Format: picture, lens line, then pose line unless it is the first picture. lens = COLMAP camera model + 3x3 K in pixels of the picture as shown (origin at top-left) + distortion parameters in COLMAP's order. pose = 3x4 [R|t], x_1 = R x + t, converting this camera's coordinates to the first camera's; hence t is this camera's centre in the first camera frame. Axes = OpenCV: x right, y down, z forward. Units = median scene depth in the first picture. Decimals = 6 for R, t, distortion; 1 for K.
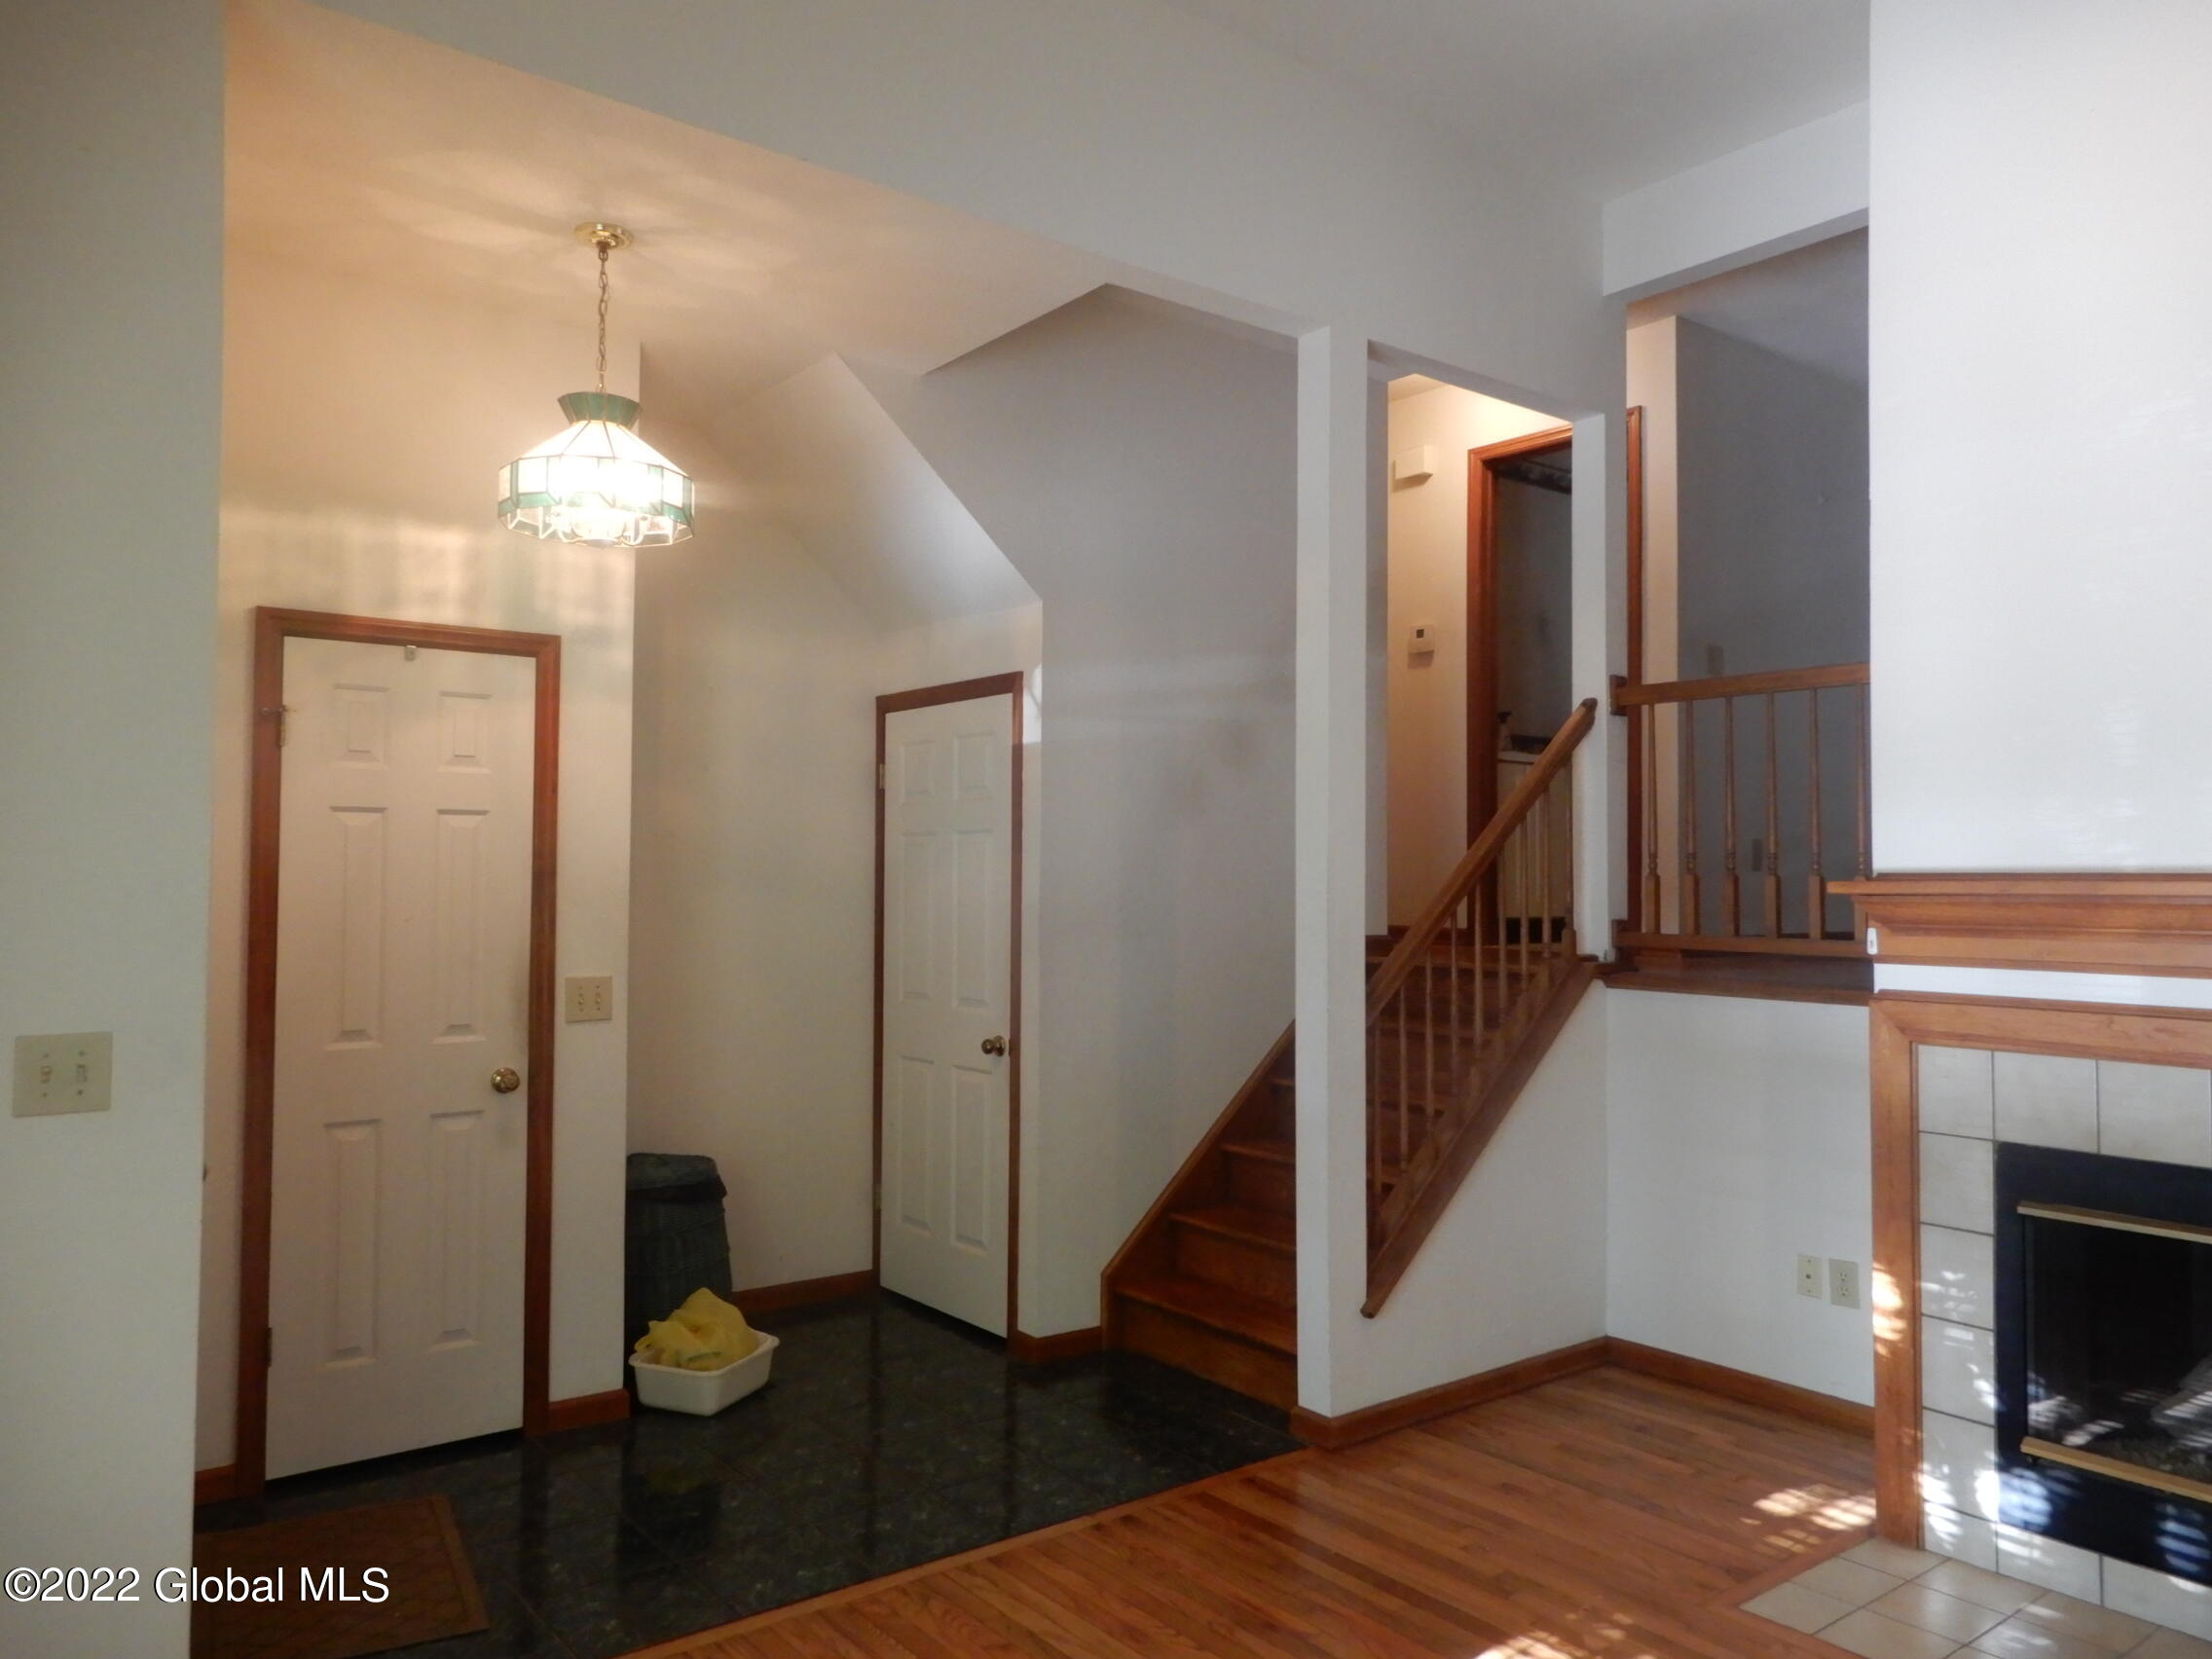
lens RADIAL K [[1574.6, 0, 1106.0], [0, 1574.6, 829.5], [0, 0, 1]] dist [0.001482, -0.000006]
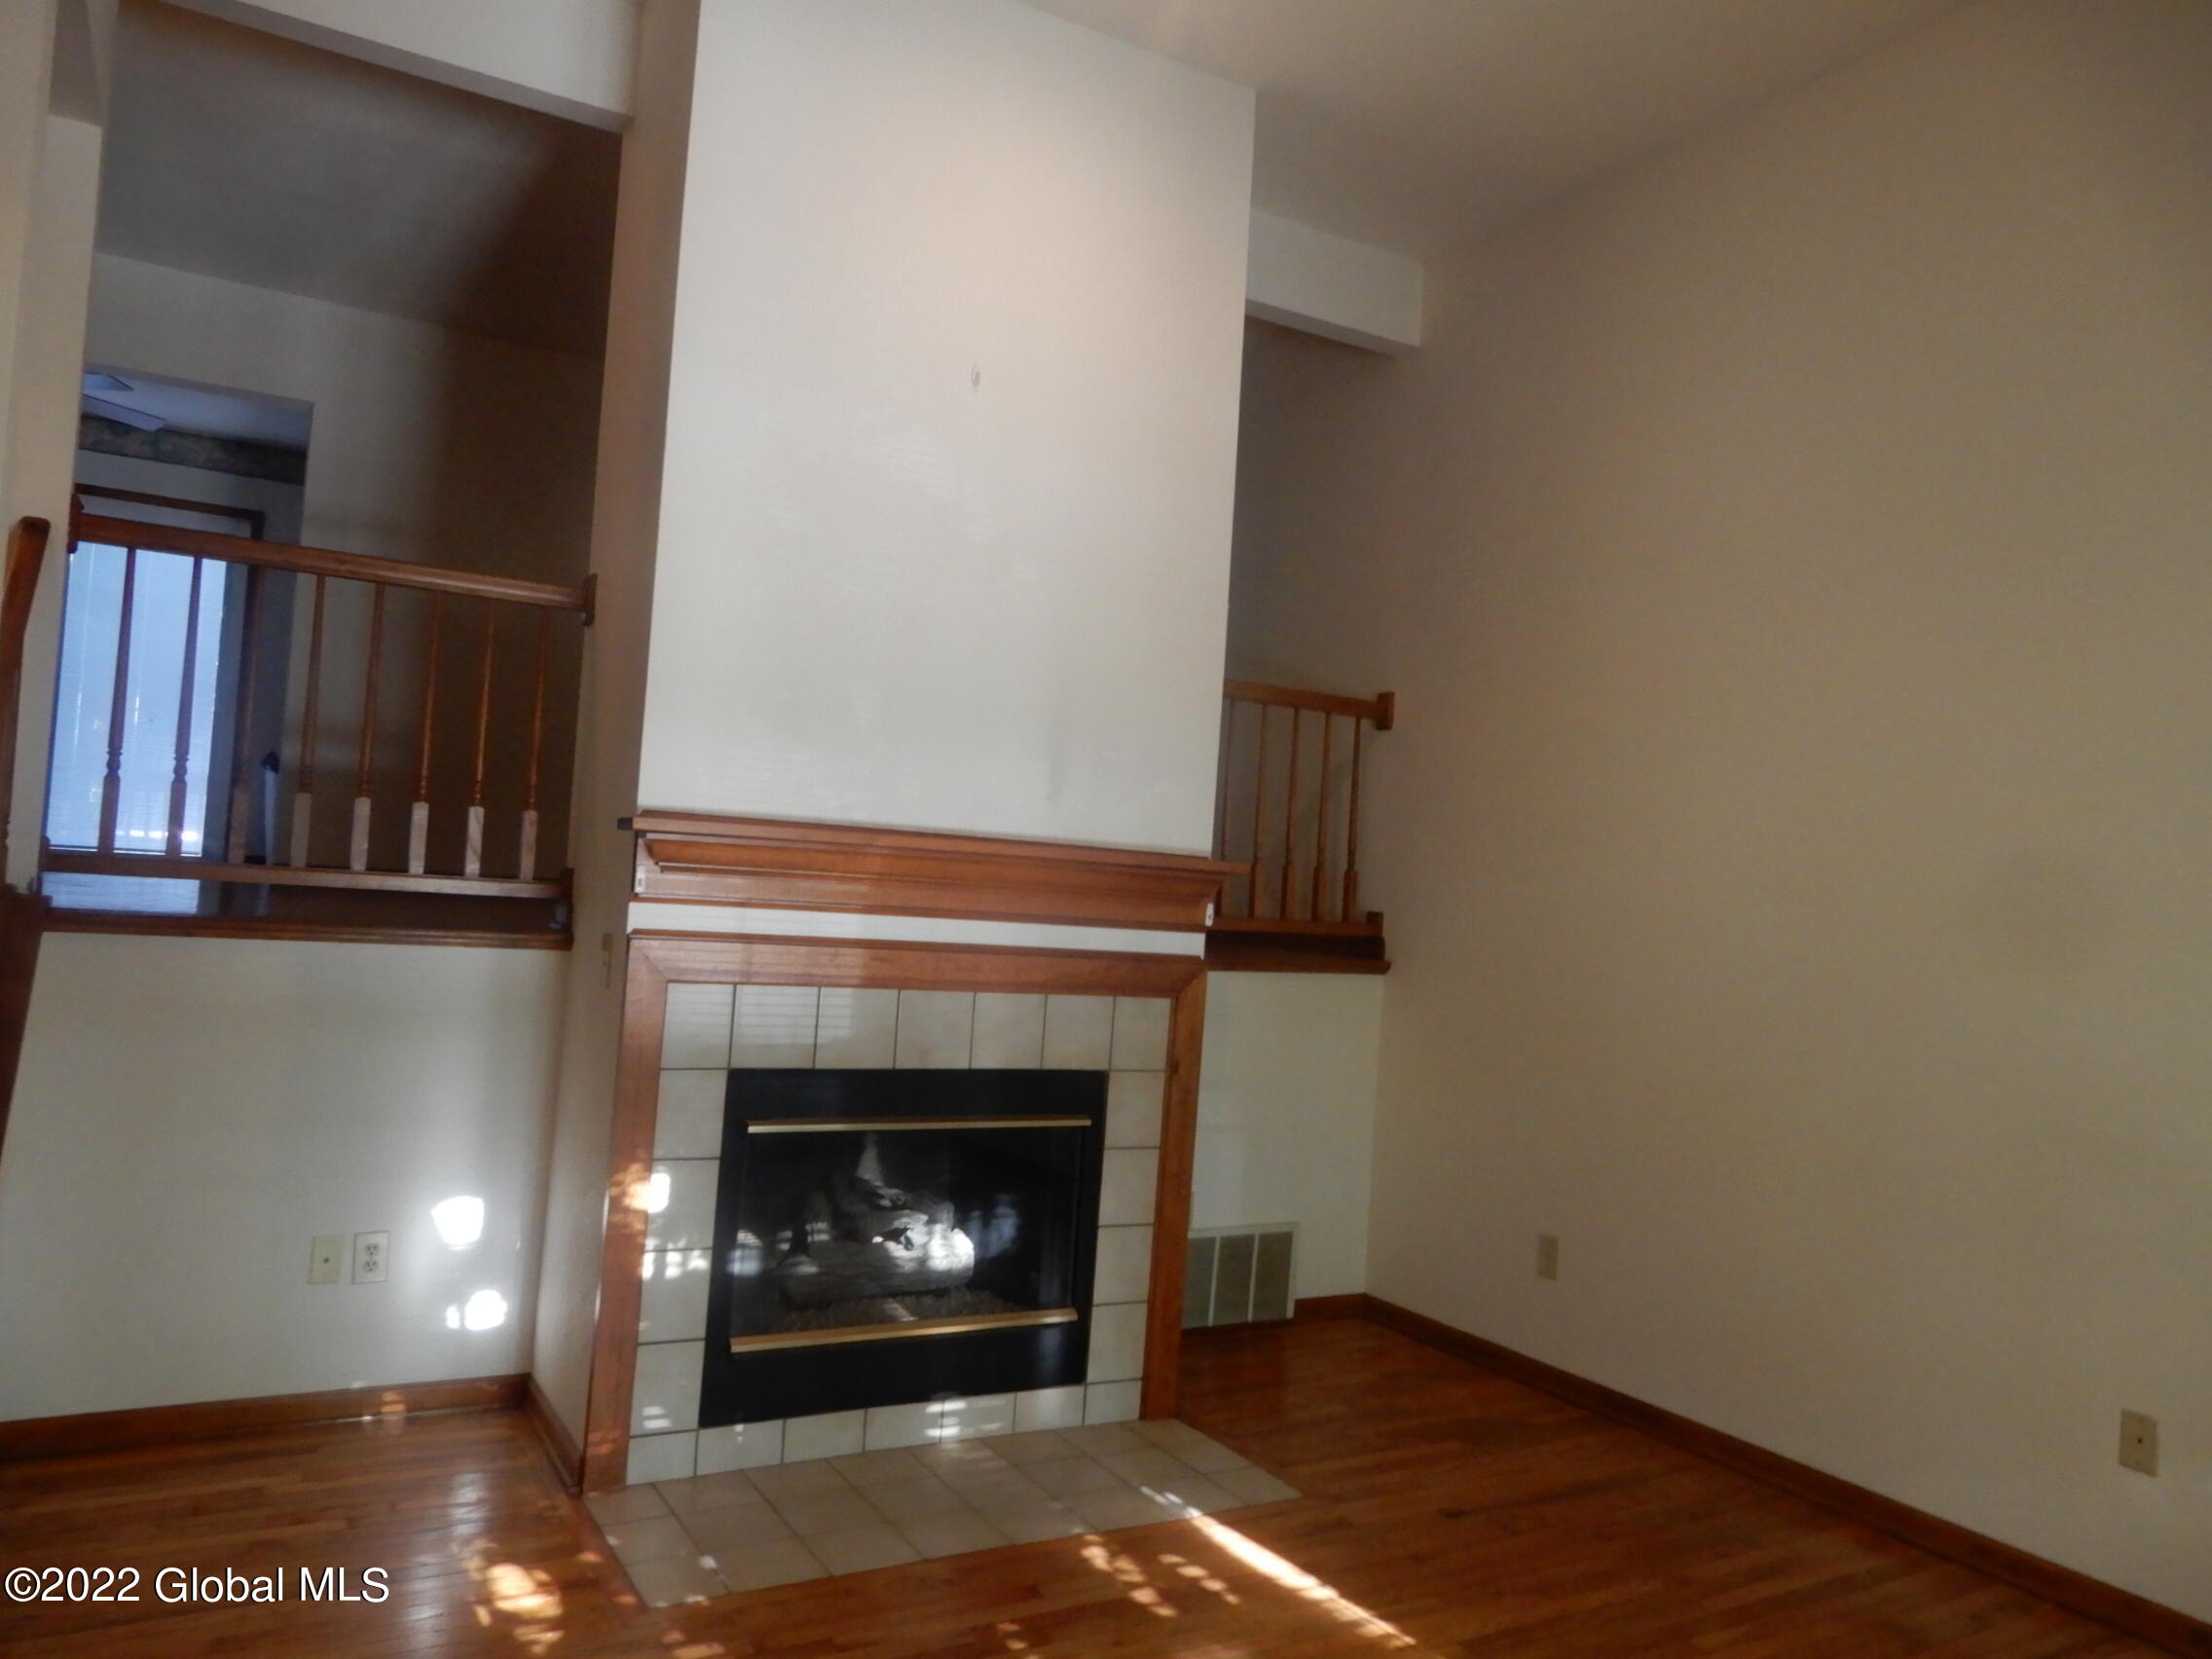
lens RADIAL K [[1590.8, 0, 1099.1], [0, 1590.8, 797.0], [0, 0, 1]] dist [0.005961, 0.003177]
pose [[0.121209, 0.033949, 0.992046, -0.498729], [-0.099574, 0.994790, -0.021876, 0.010912], [-0.987620, -0.096131, 0.123958, 0.644457]]
